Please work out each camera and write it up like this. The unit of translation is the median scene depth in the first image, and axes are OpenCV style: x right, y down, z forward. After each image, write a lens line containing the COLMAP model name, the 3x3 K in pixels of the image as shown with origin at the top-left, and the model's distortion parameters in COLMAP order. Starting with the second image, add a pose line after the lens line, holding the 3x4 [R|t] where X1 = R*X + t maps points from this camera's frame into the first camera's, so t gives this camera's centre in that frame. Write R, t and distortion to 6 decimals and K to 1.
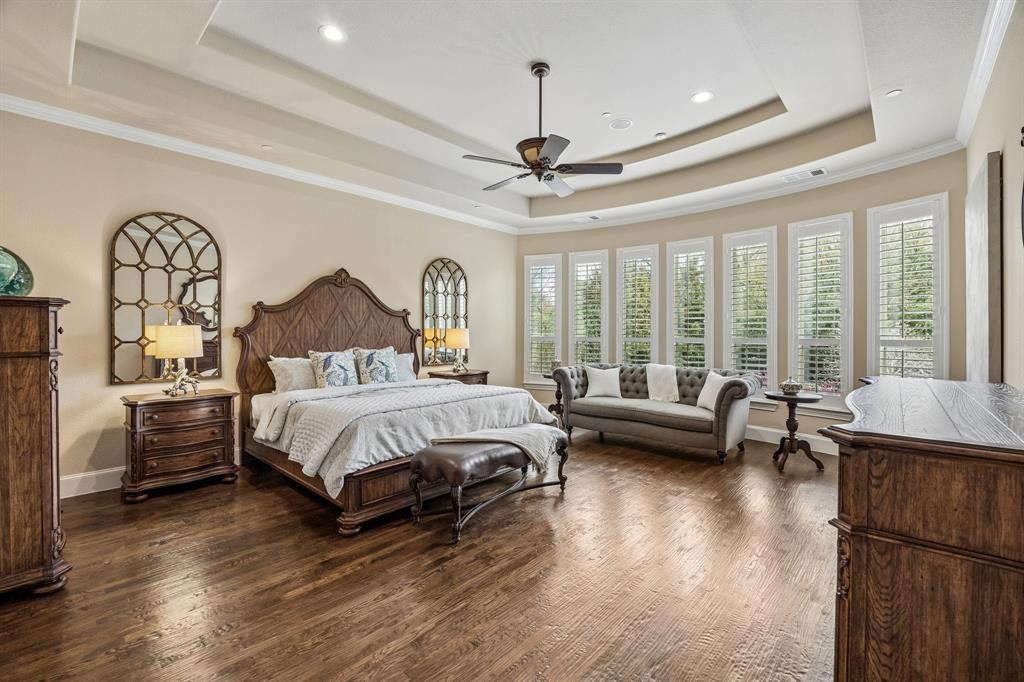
lens RADIAL K [[430.5, 0, 515.8], [0, 430.5, 334.5], [0, 0, 1]] dist [-0.000209, -0.000316]
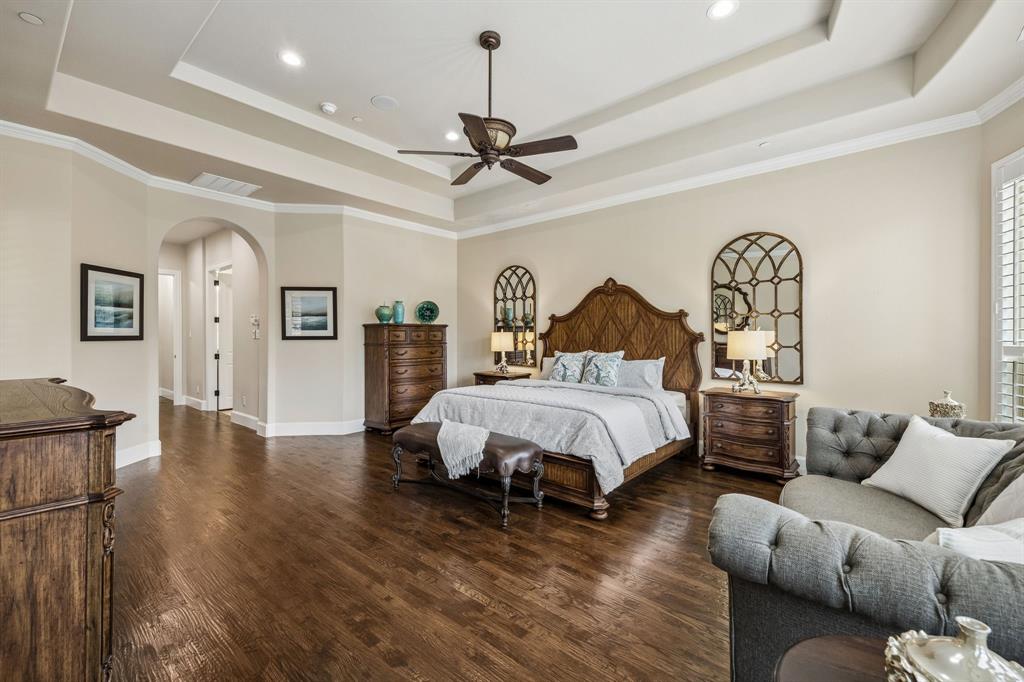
lens RADIAL K [[430.5, 0, 515.8], [0, 430.5, 334.5], [0, 0, 1]] dist [-0.000209, -0.000316]
pose [[0.034264, -0.007872, -0.999382, 0.725904], [-0.007332, 0.999940, -0.008128, 0.001103], [0.999386, 0.007606, 0.034205, 0.784759]]
